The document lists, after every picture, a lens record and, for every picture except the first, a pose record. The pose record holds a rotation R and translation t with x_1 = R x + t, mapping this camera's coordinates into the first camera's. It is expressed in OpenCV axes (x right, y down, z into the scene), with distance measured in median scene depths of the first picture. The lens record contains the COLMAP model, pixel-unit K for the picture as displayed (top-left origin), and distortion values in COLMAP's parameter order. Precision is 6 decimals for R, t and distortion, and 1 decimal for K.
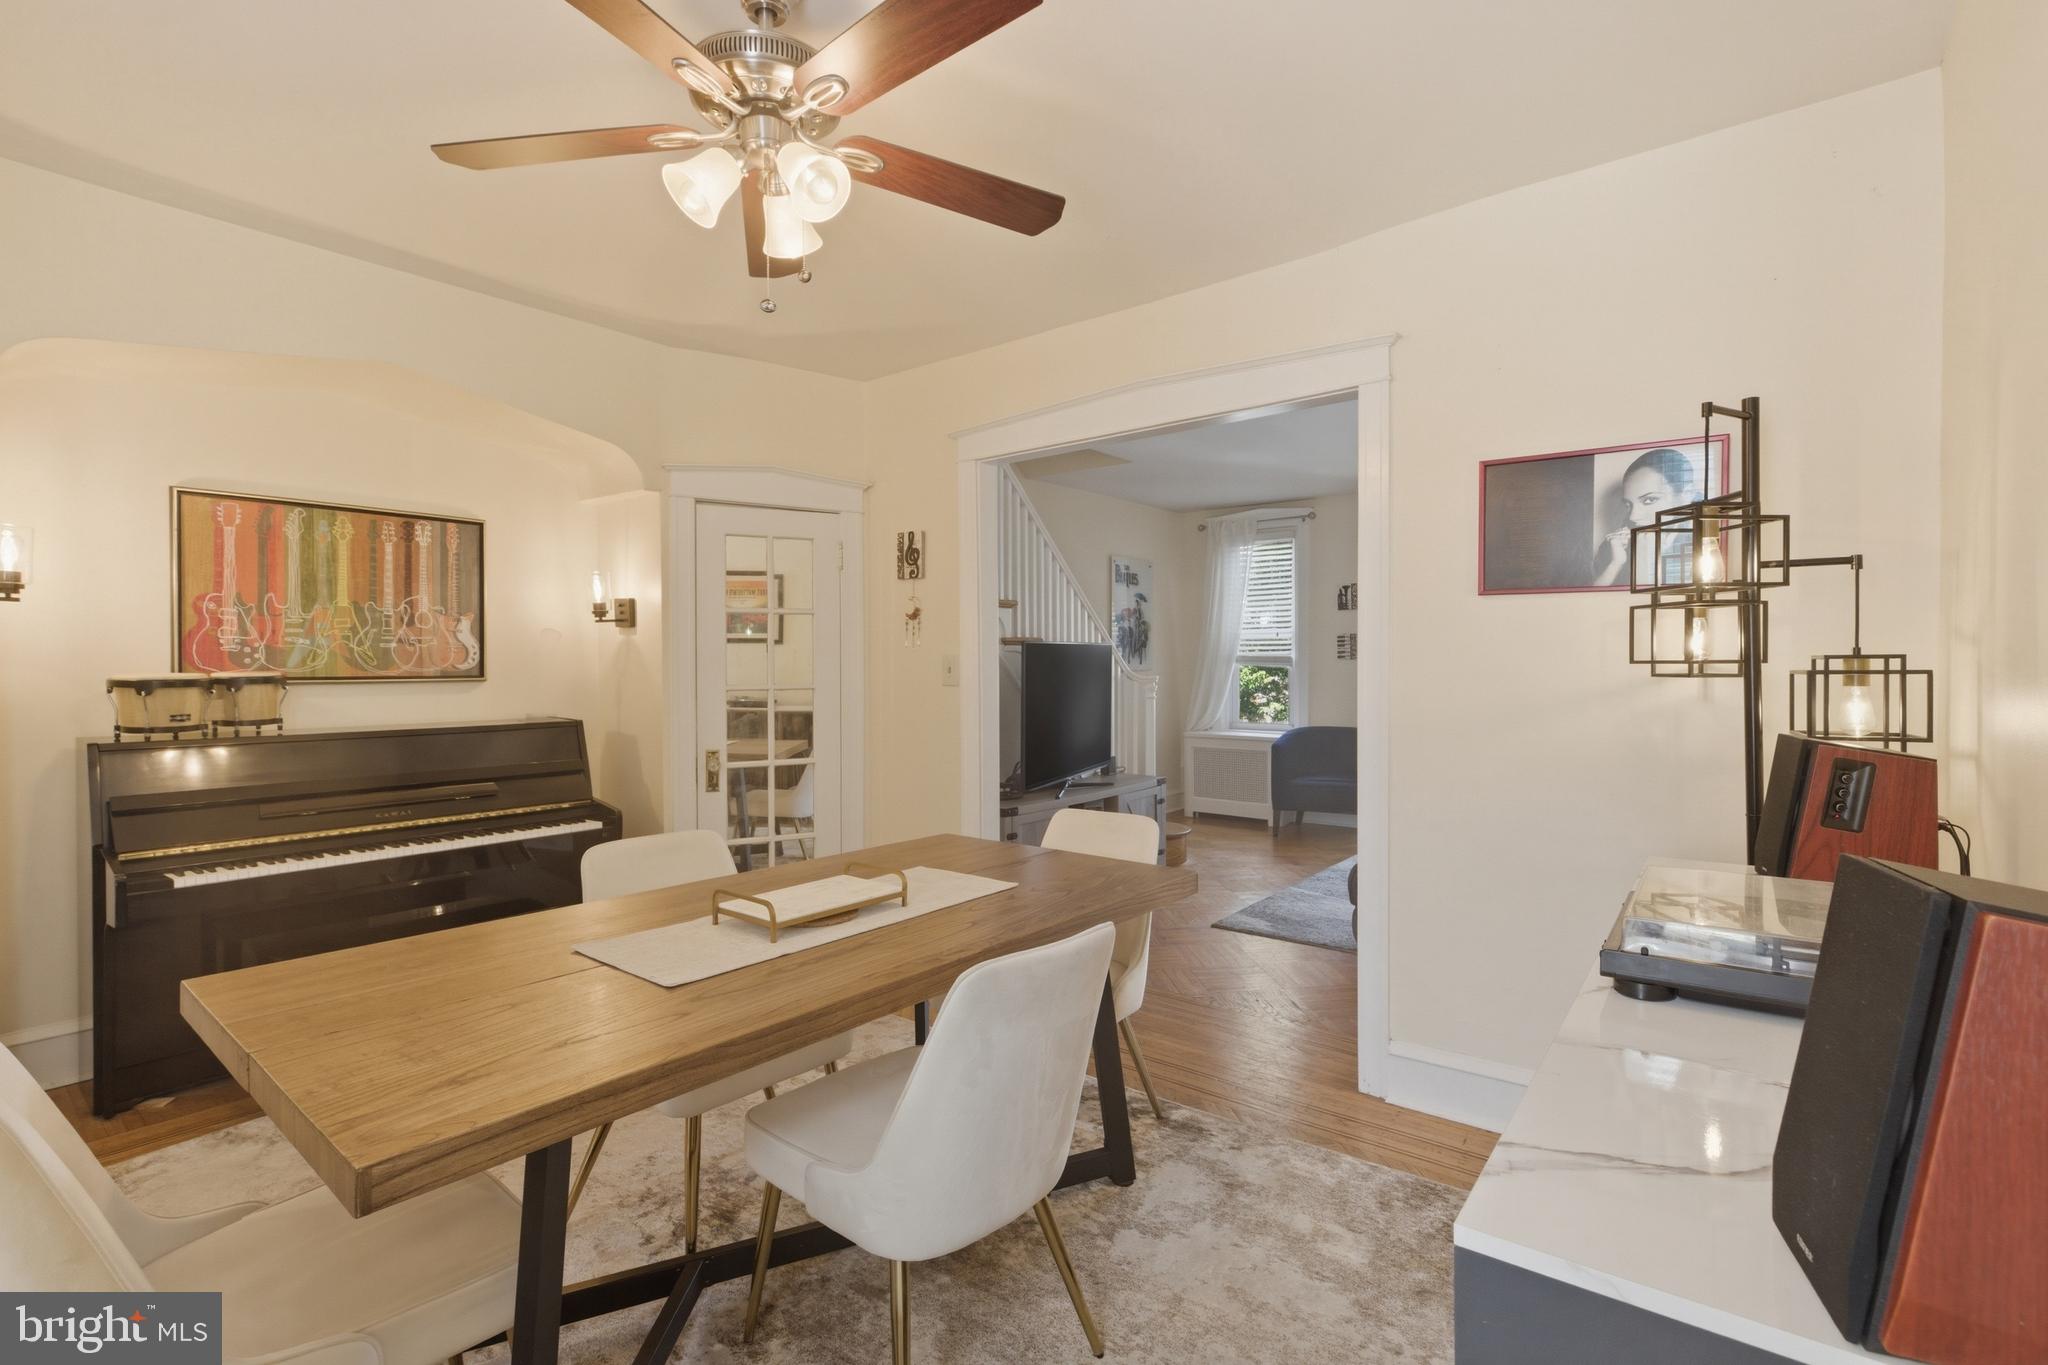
lens RADIAL K [[934.8, 0, 1028.0], [0, 934.8, 671.8], [0, 0, 1]] dist [-0.004107, 0.002631]
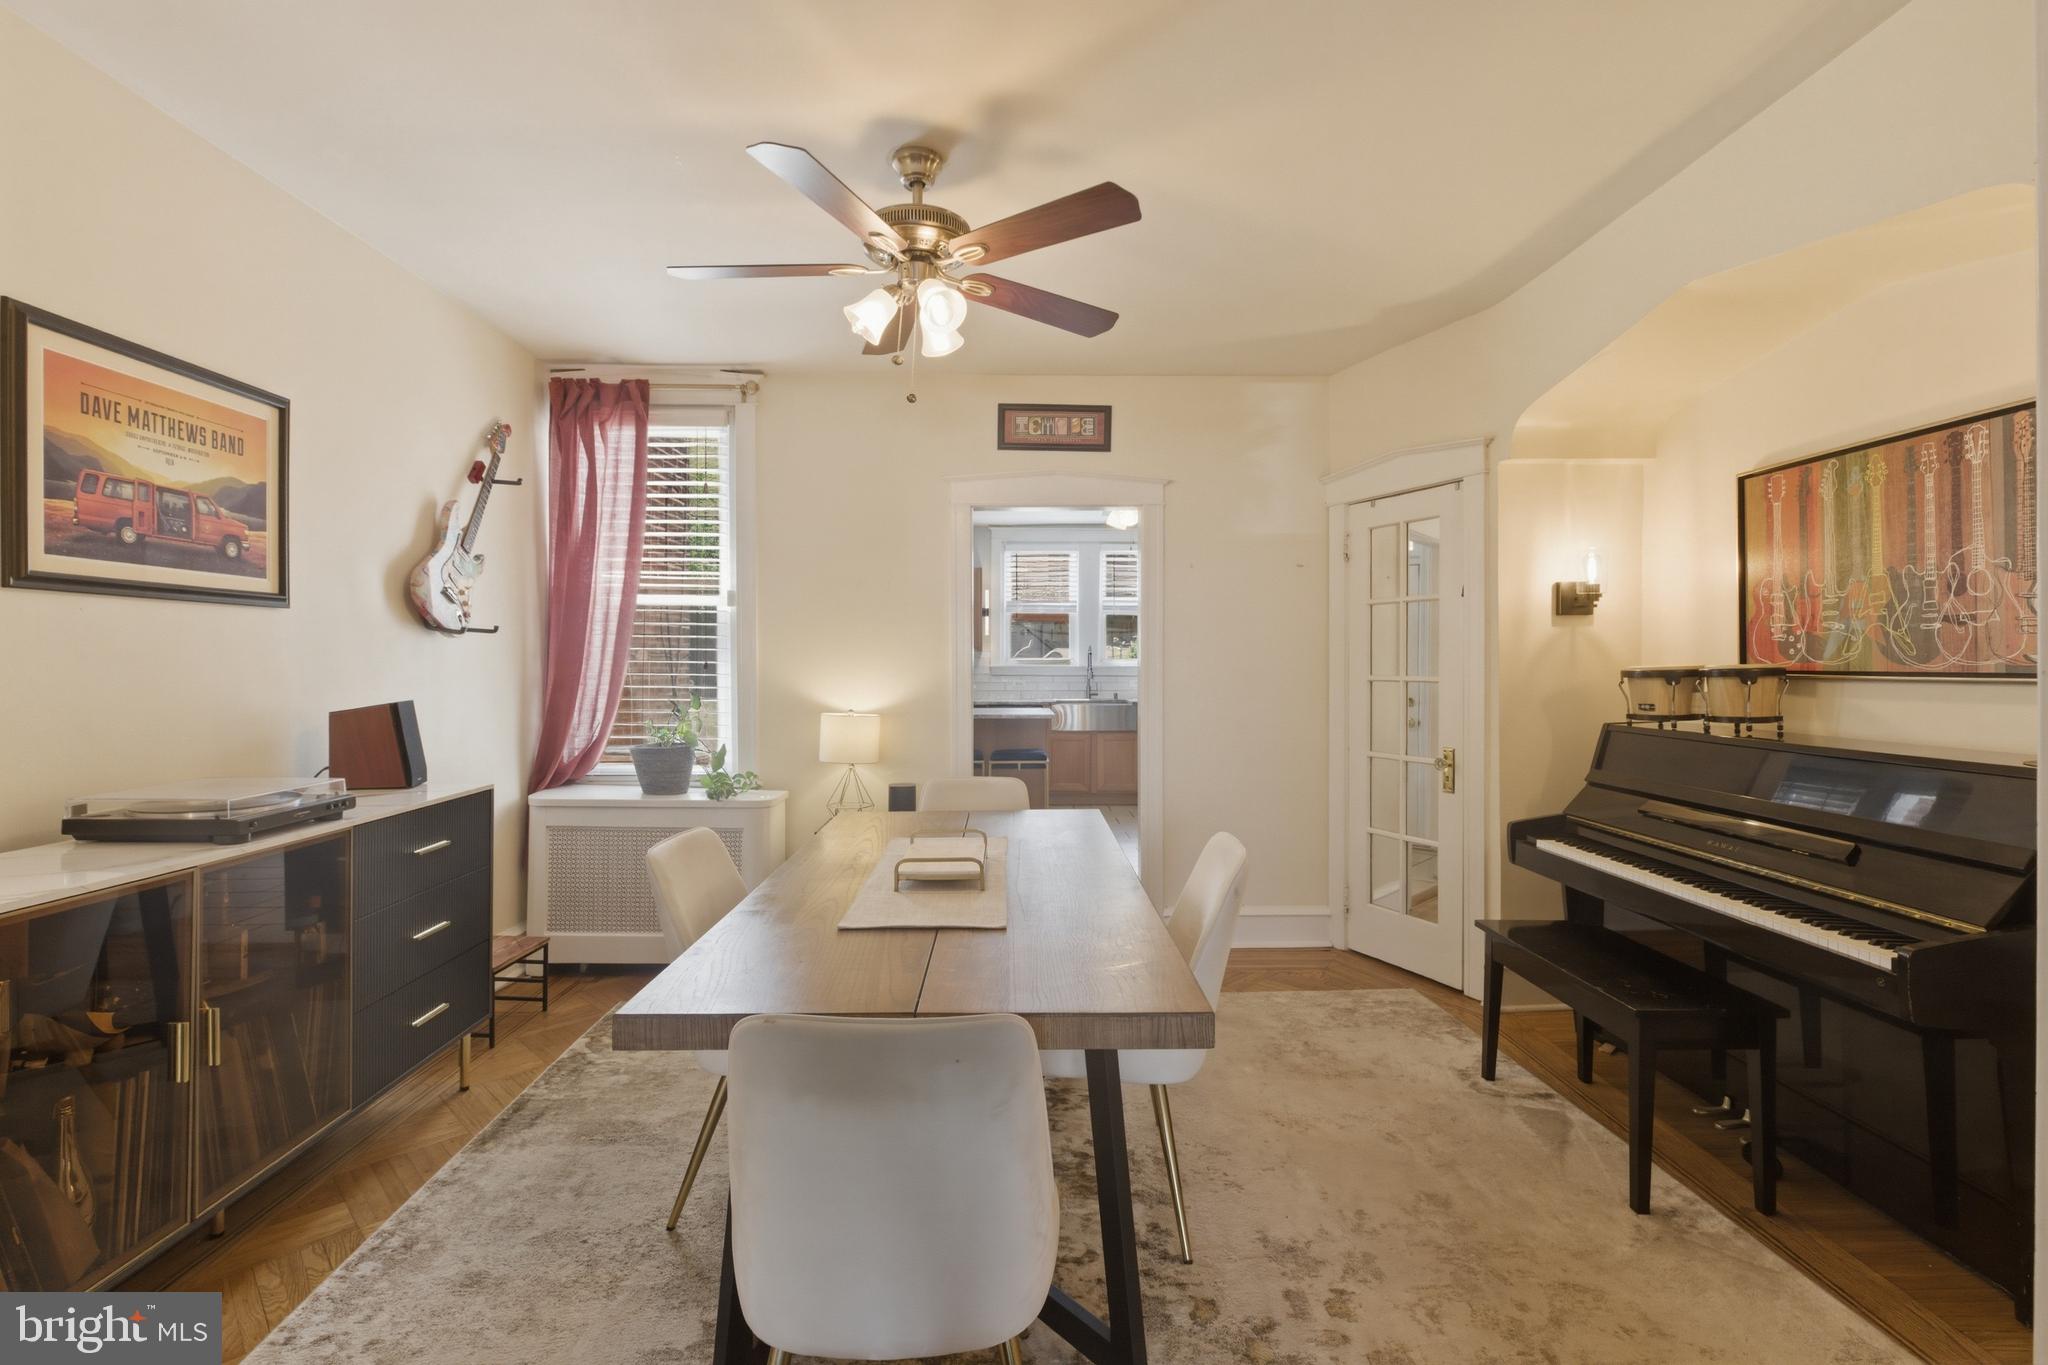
lens RADIAL K [[934.8, 0, 1031.1], [0, 934.8, 675.2], [0, 0, 1]] dist [-0.004107, 0.002631]
pose [[-0.770699, 0.012012, -0.637087, 0.248491], [-0.001799, 0.999777, 0.021027, -0.006217], [0.637197, 0.017351, -0.770505, 1.134564]]
